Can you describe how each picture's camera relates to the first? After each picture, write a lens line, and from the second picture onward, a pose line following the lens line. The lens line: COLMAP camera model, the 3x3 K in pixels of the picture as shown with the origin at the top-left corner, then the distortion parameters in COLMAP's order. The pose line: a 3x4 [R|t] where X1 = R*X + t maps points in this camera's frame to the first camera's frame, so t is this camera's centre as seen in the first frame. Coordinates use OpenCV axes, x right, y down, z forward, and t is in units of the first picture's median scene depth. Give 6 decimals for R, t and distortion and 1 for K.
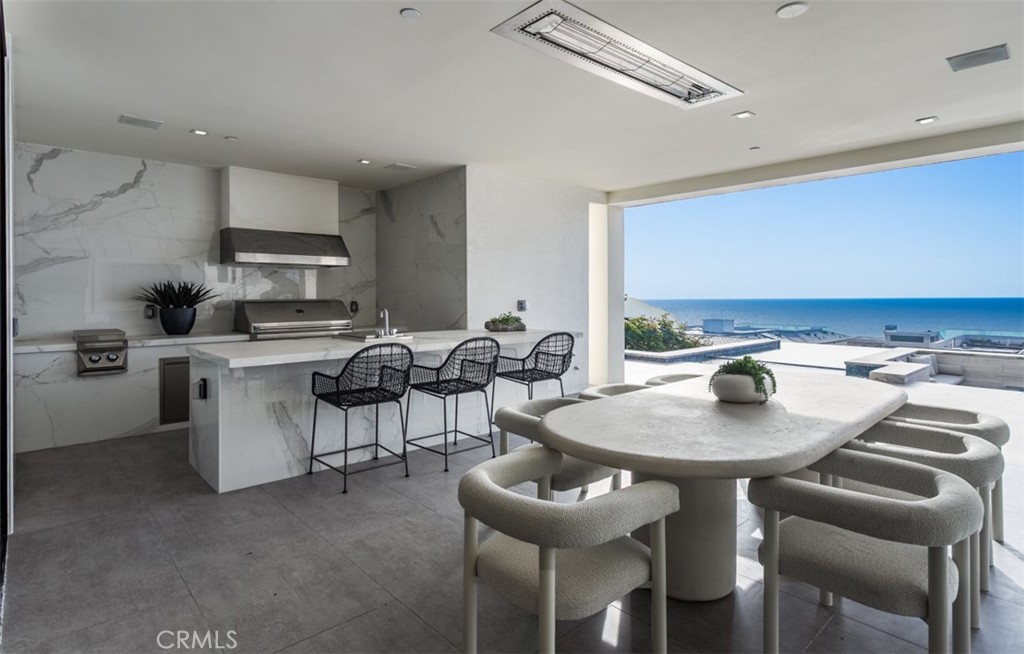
lens RADIAL K [[501.2, 0, 545.1], [0, 501.2, 294.3], [0, 0, 1]] dist [0.003999, 0.002918]
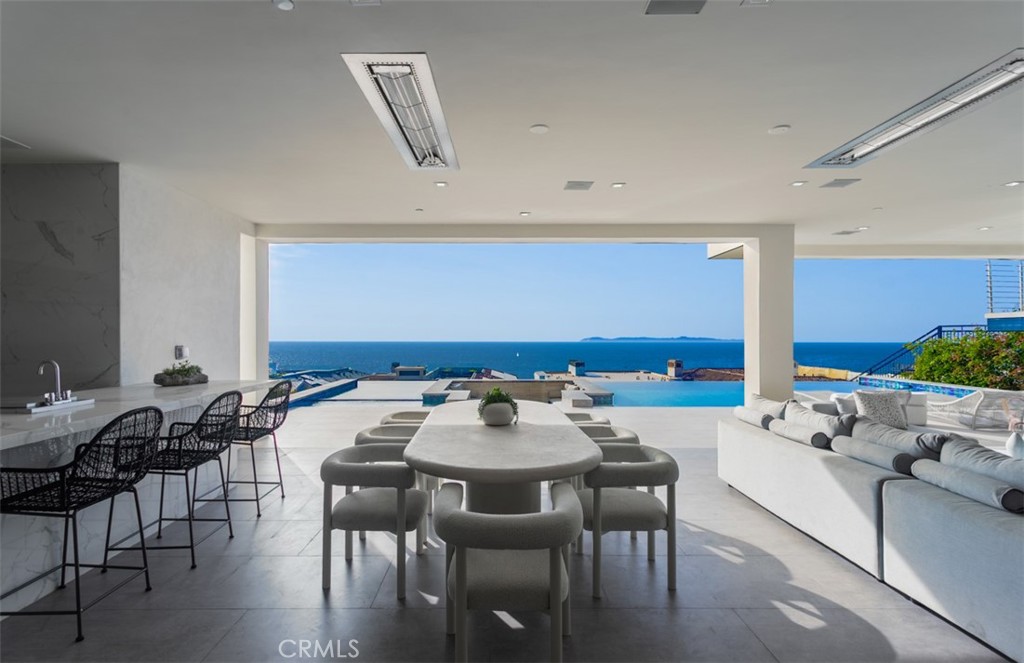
lens RADIAL K [[501.2, 0, 516.2], [0, 501.2, 328.6], [0, 0, 1]] dist [0.003999, 0.002918]
pose [[0.680026, 0.011975, 0.733090, -0.269903], [-0.000499, 0.999874, -0.015870, -0.002768], [-0.733188, 0.010426, 0.679946, 0.065151]]
